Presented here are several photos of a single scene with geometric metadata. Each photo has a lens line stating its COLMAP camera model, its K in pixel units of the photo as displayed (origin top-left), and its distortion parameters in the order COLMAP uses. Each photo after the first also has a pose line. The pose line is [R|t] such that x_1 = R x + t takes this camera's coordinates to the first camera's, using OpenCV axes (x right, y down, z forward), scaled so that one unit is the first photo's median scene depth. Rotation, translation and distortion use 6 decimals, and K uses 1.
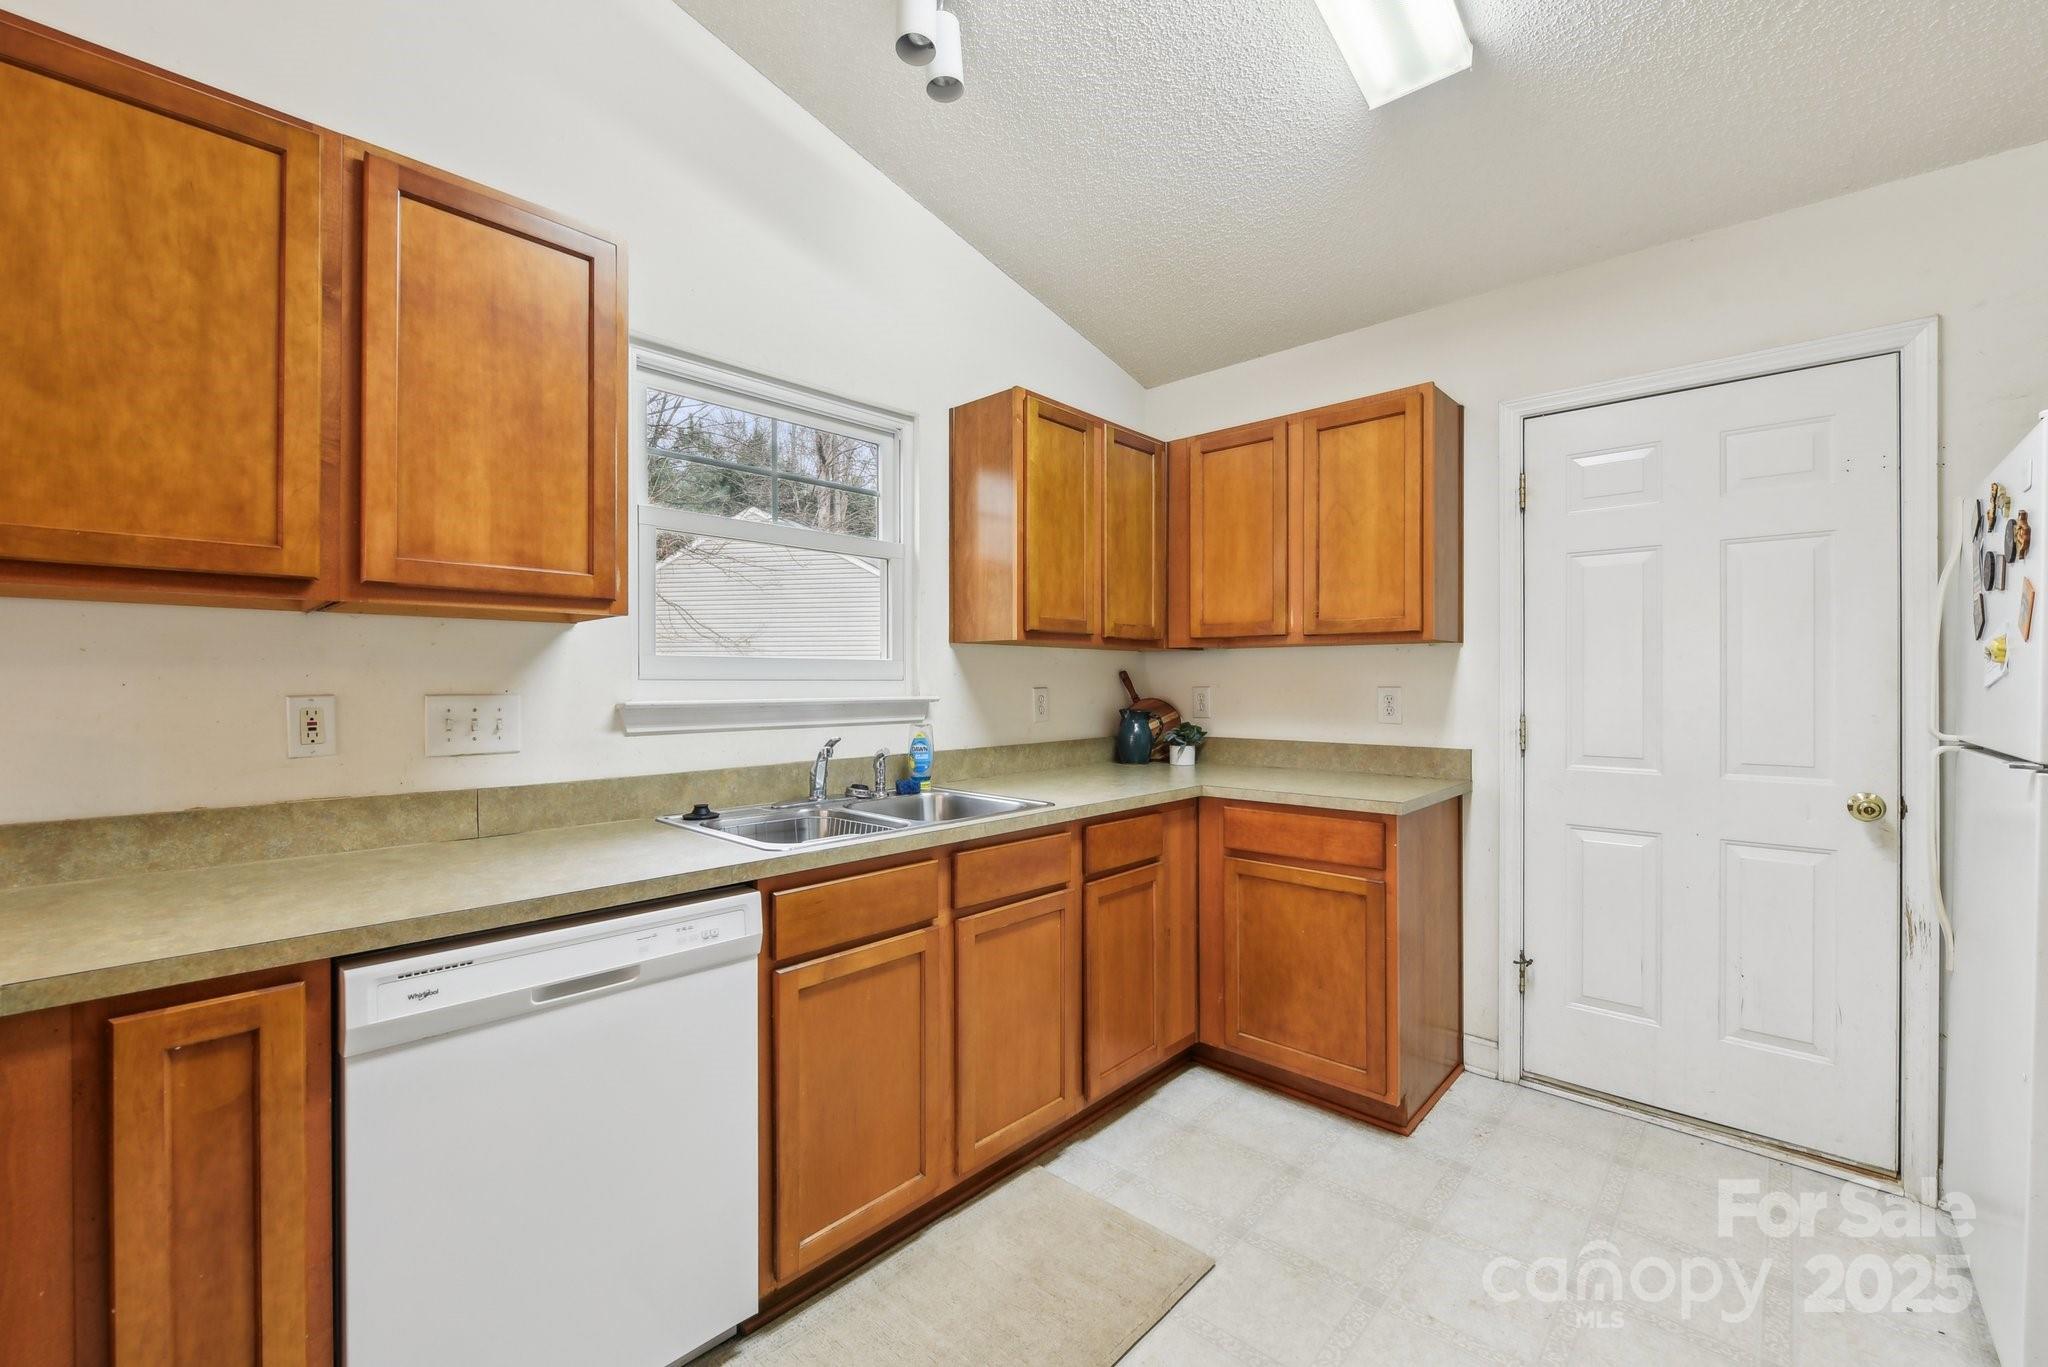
lens RADIAL K [[827.9, 0, 1024.0], [0, 827.9, 683.5], [0, 0, 1]] dist [0.001001, -0.000110]
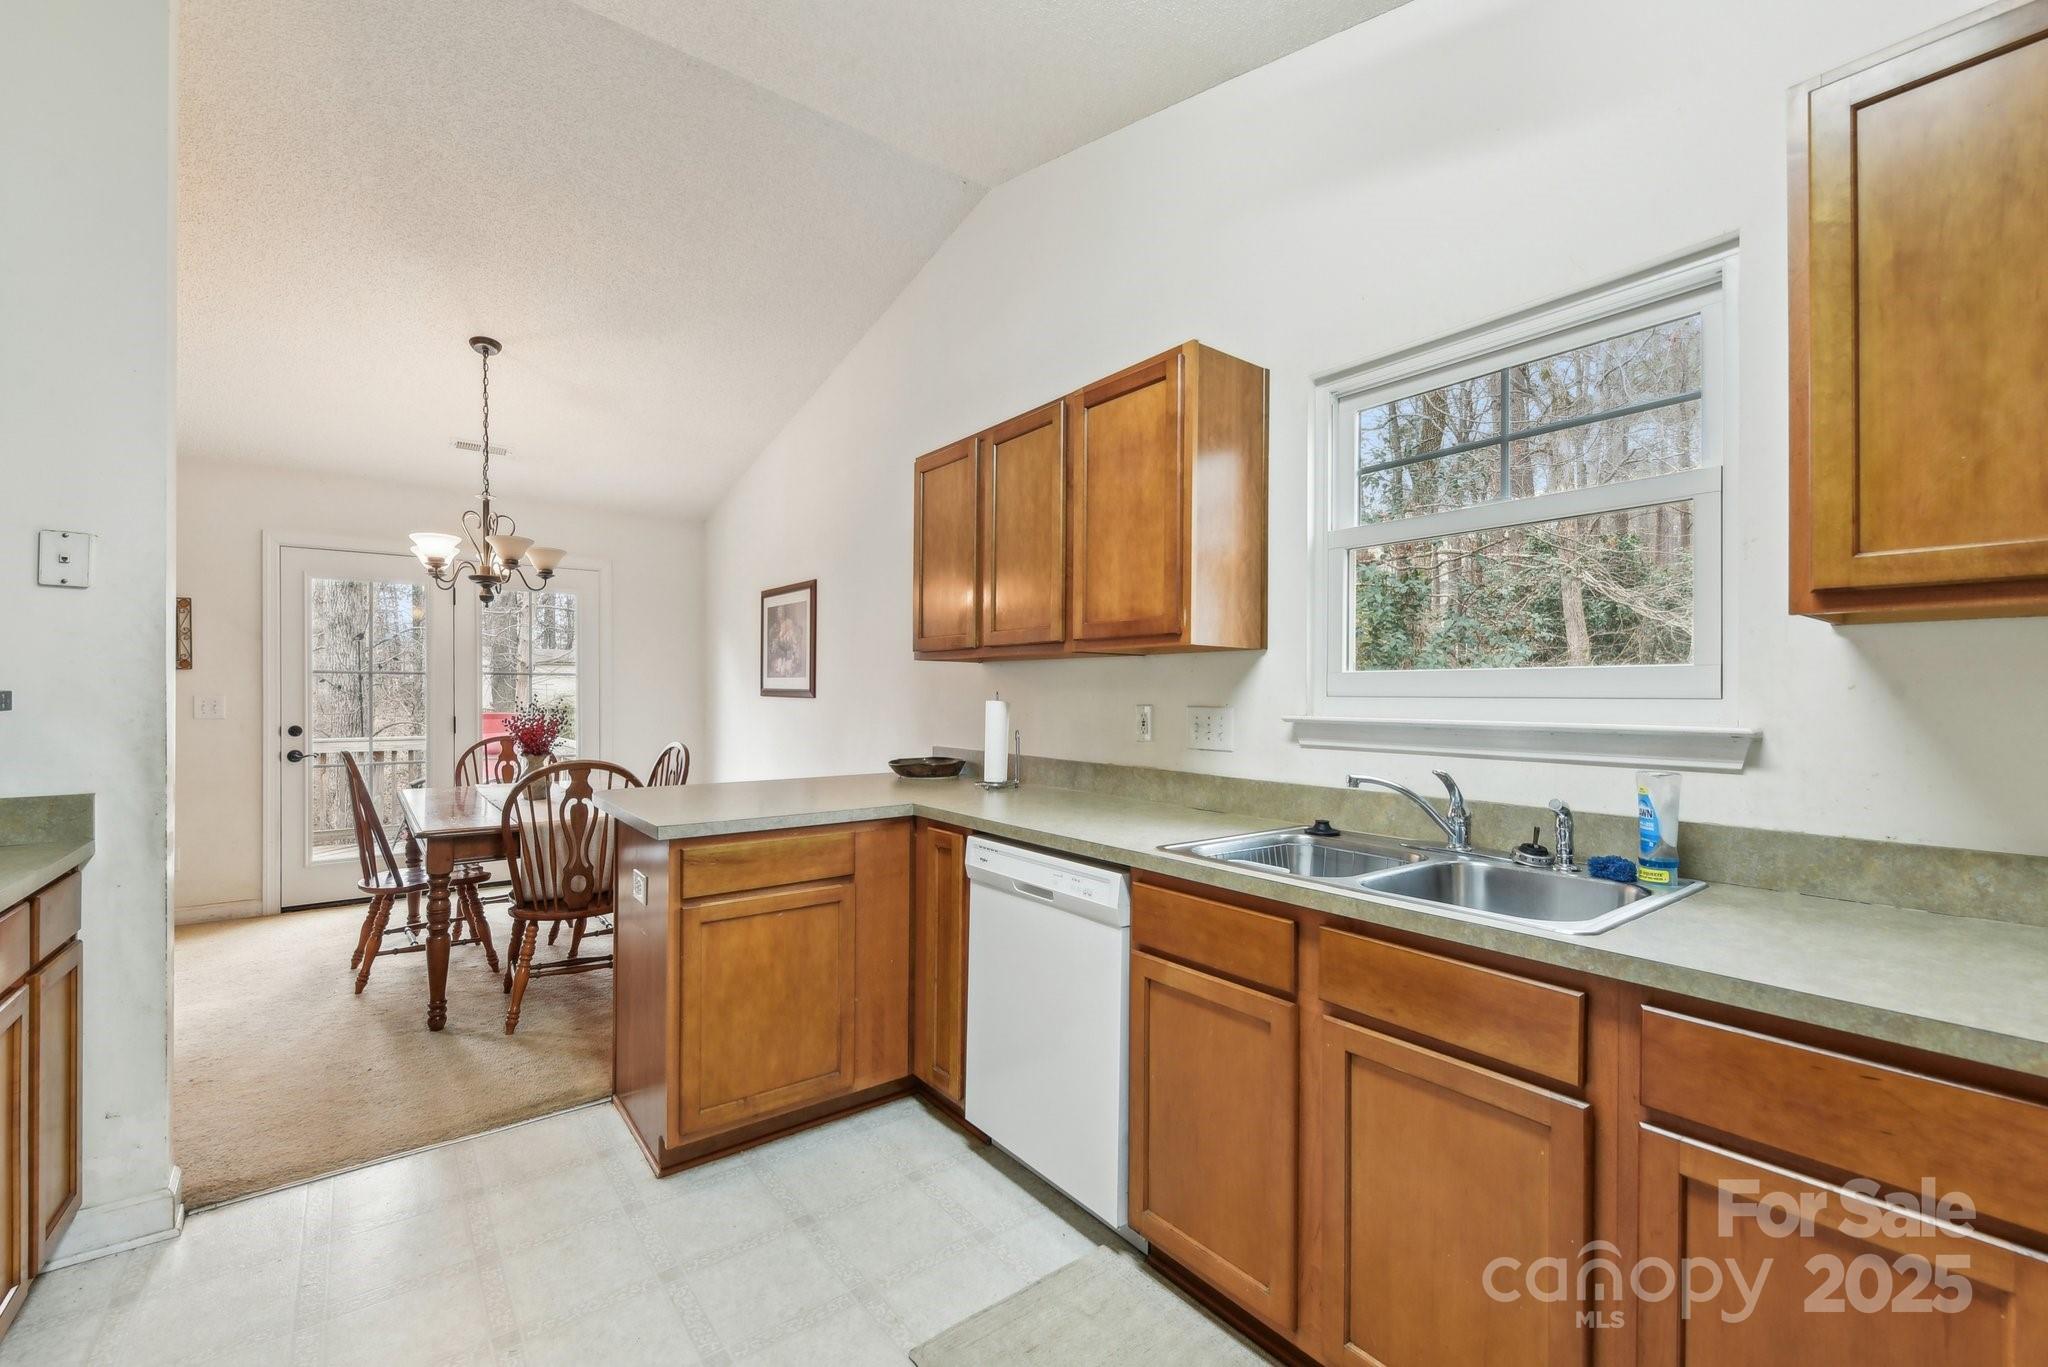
lens RADIAL K [[859.7, 0, 1018.9], [0, 859.7, 702.6], [0, 0, 1]] dist [-0.002932, -0.000073]
pose [[-0.181741, 0.006624, -0.983324, 0.490931], [-0.007934, 0.999935, 0.008202, -0.001378], [0.983314, 0.009292, -0.181677, 0.579528]]
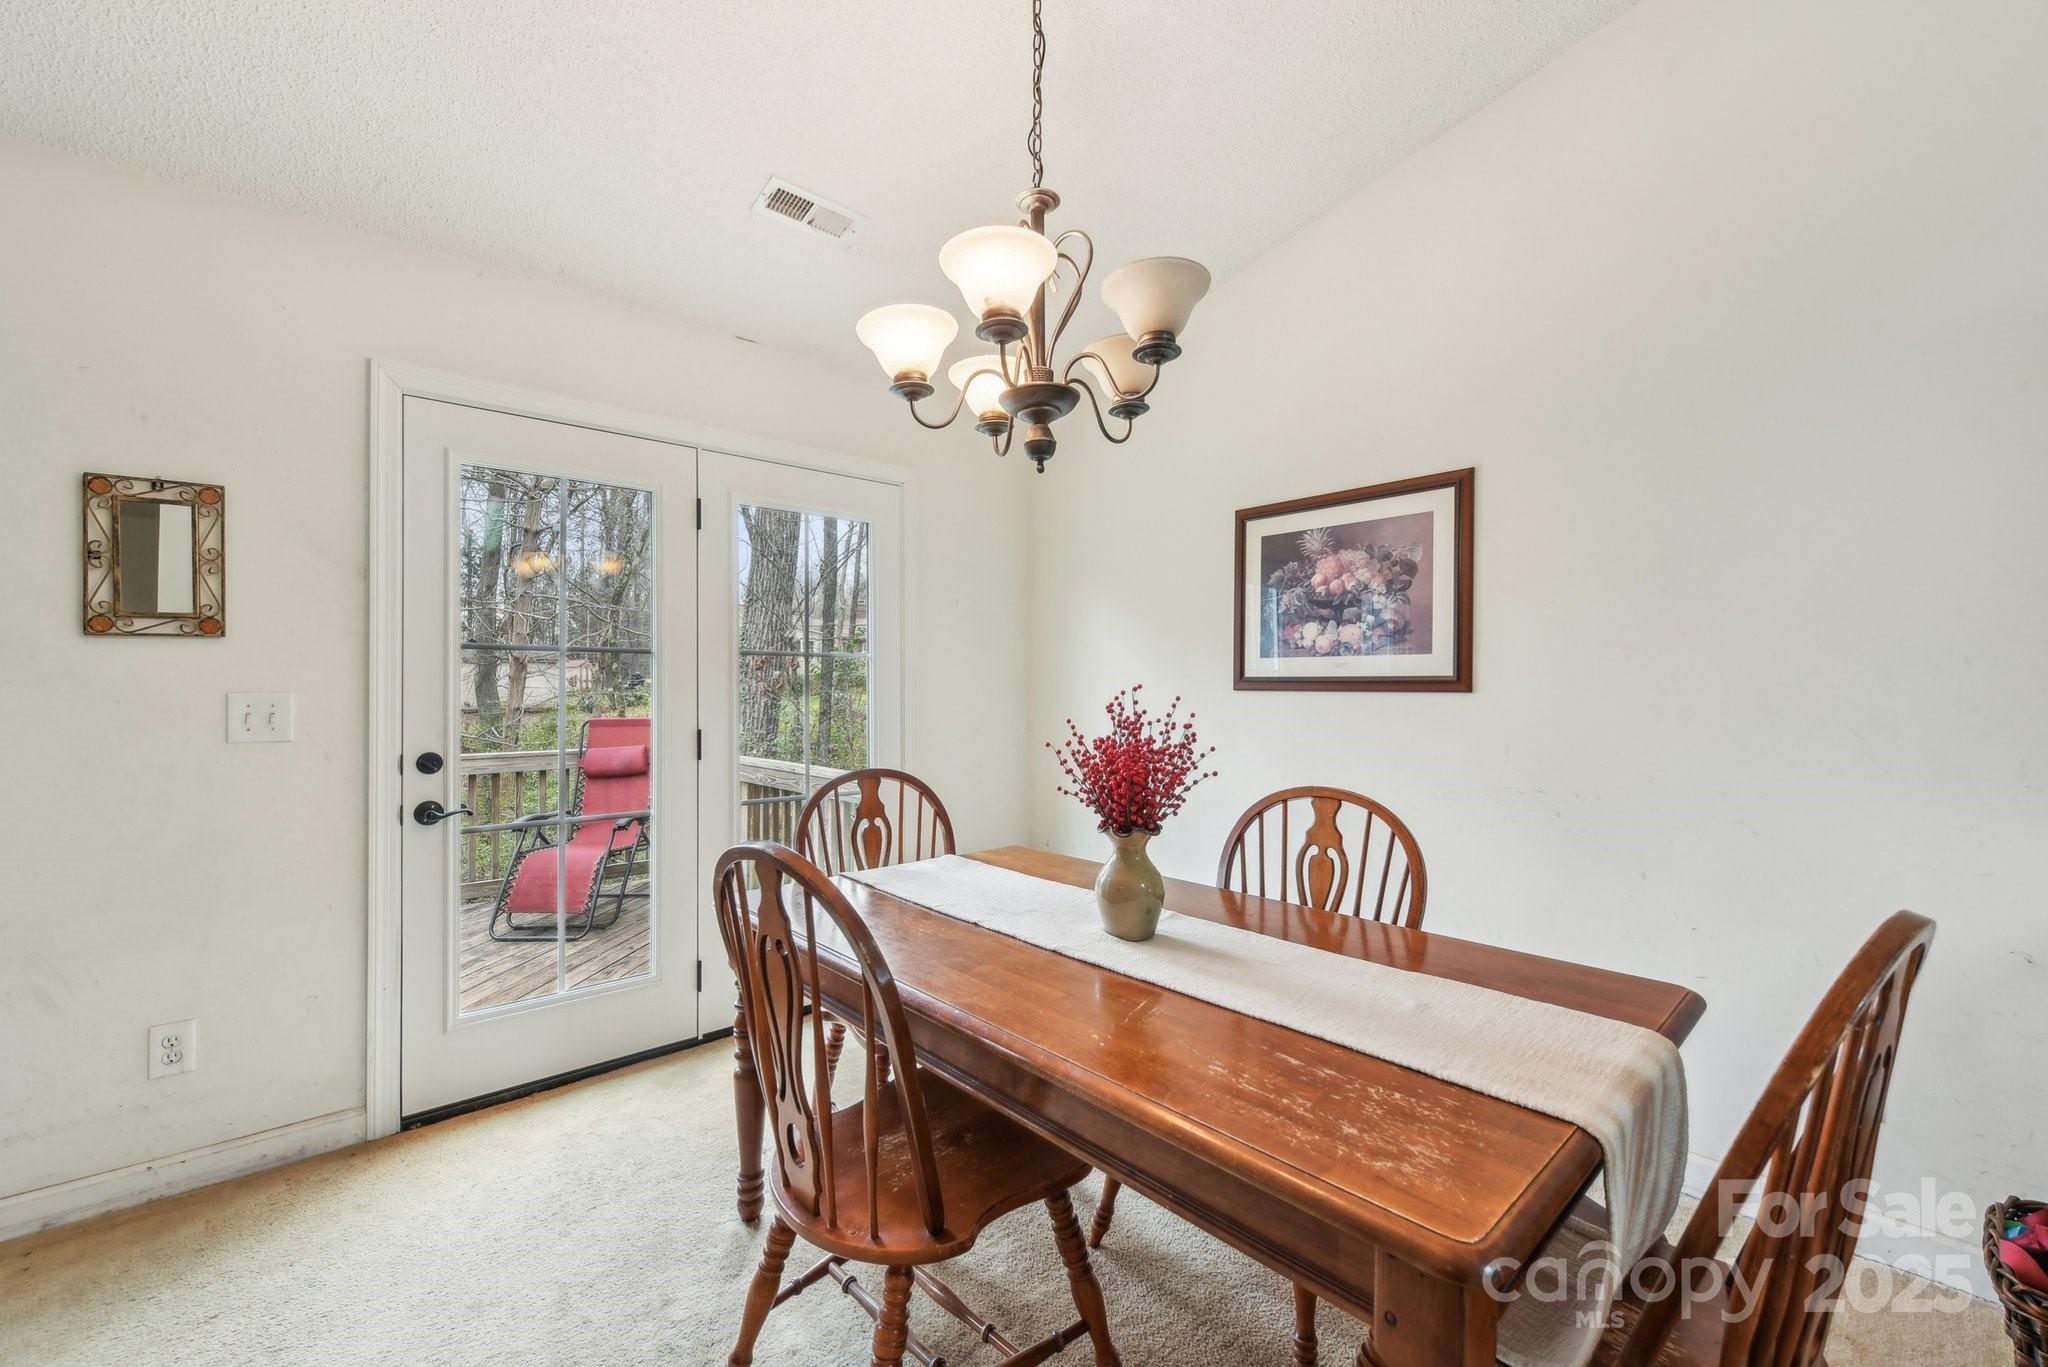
lens RADIAL K [[820.2, 0, 1018.5], [0, 820.2, 686.7], [0, 0, 1]] dist [-0.008564, -0.000464]
pose [[-0.117924, -0.006132, -0.993004, -0.248073], [-0.003841, 0.999976, -0.005719, 0.007737], [0.993015, 0.003139, -0.117945, -0.564068]]
